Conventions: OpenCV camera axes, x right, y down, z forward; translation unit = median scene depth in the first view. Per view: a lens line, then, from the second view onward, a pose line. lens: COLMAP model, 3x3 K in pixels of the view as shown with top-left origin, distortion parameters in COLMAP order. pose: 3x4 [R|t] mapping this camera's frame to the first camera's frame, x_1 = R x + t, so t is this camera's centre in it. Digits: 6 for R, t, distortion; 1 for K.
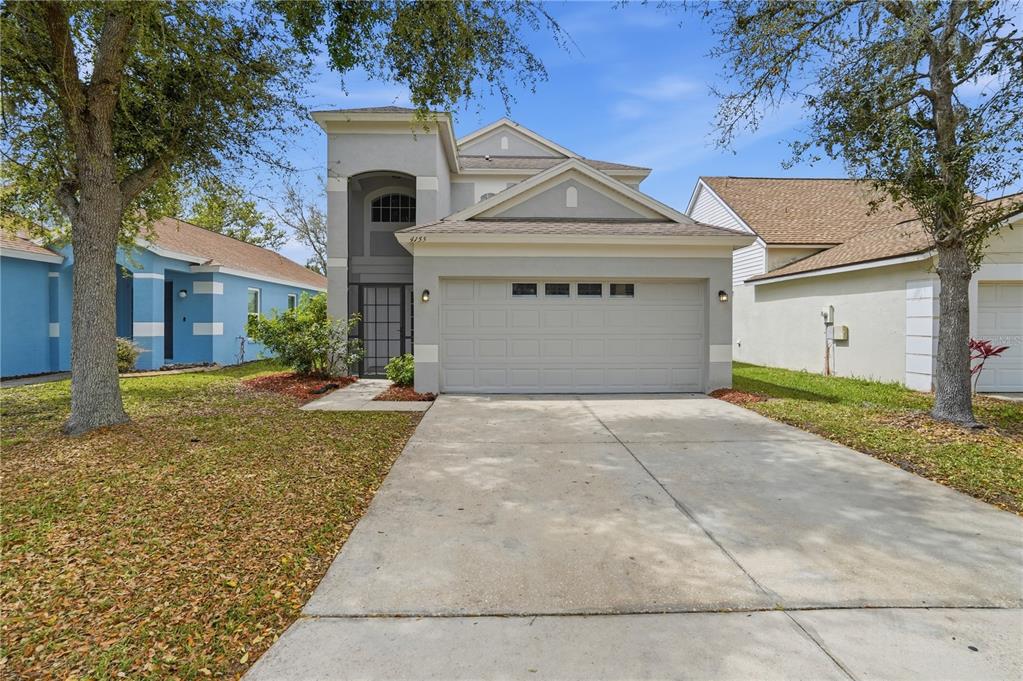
lens RADIAL K [[523.6, 0, 518.8], [0, 523.6, 326.0], [0, 0, 1]] dist [-0.013686, 0.009179]
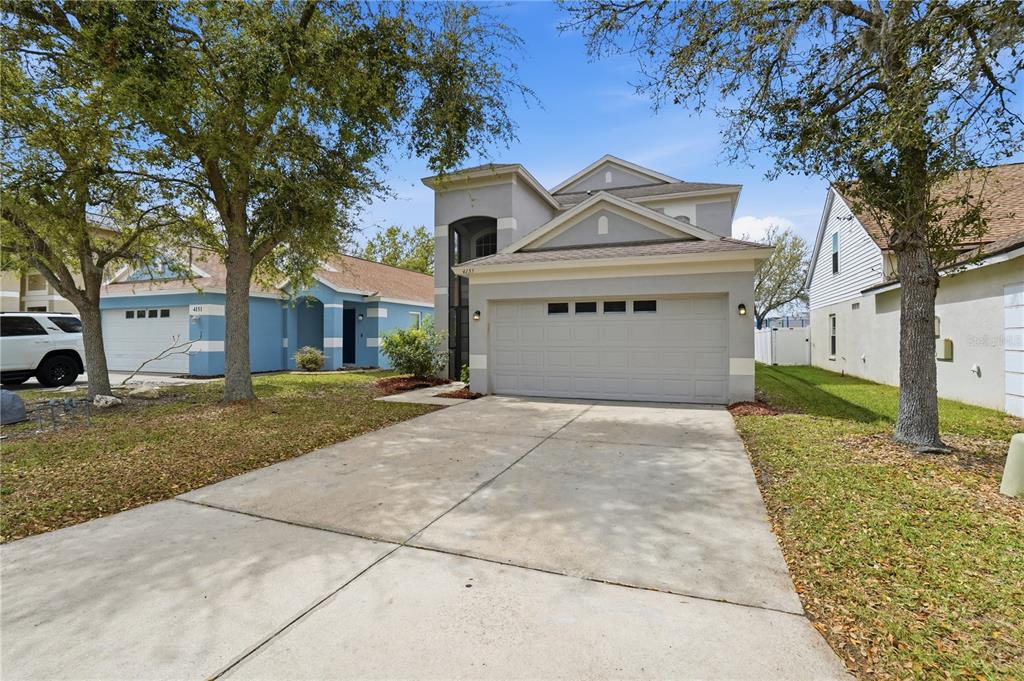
lens RADIAL K [[474.8, 0, 519.1], [0, 474.8, 335.7], [0, 0, 1]] dist [-0.036798, 0.018866]
pose [[0.918746, -0.004616, -0.394821, 0.347075], [0.000005, 0.999932, -0.011678, 0.003682], [0.394848, 0.010727, 0.918684, -0.004361]]
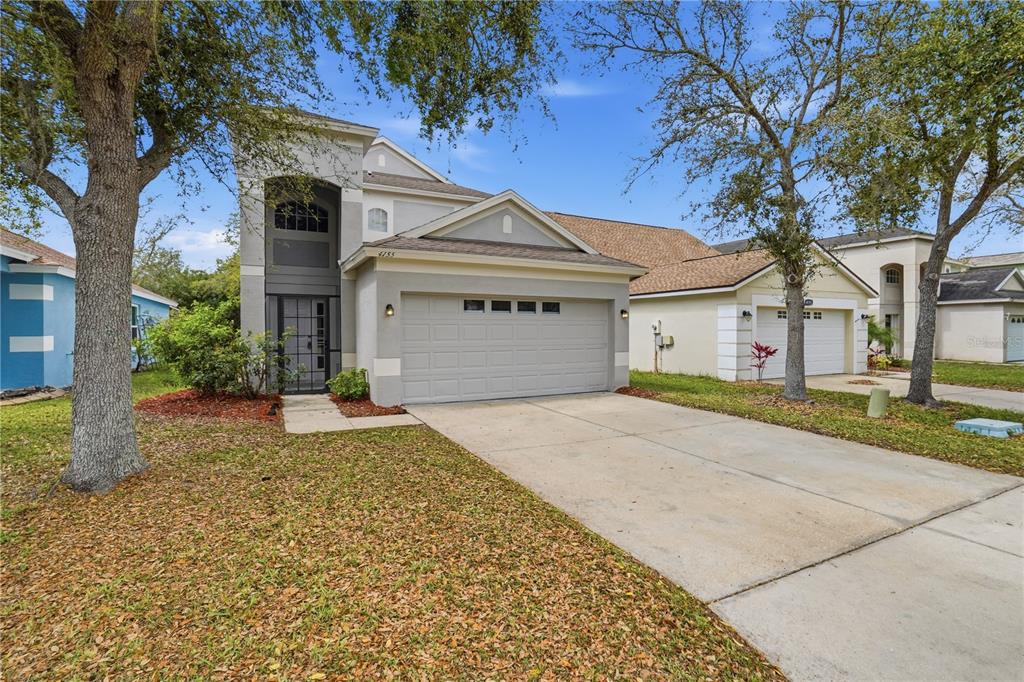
lens RADIAL K [[474.8, 0, 515.9], [0, 474.8, 337.4], [0, 0, 1]] dist [-0.036798, 0.018866]
pose [[0.907337, -0.008310, 0.420323, -0.326839], [0.003730, 0.999924, 0.011719, -0.014343], [-0.420388, -0.009066, 0.907299, 0.061024]]
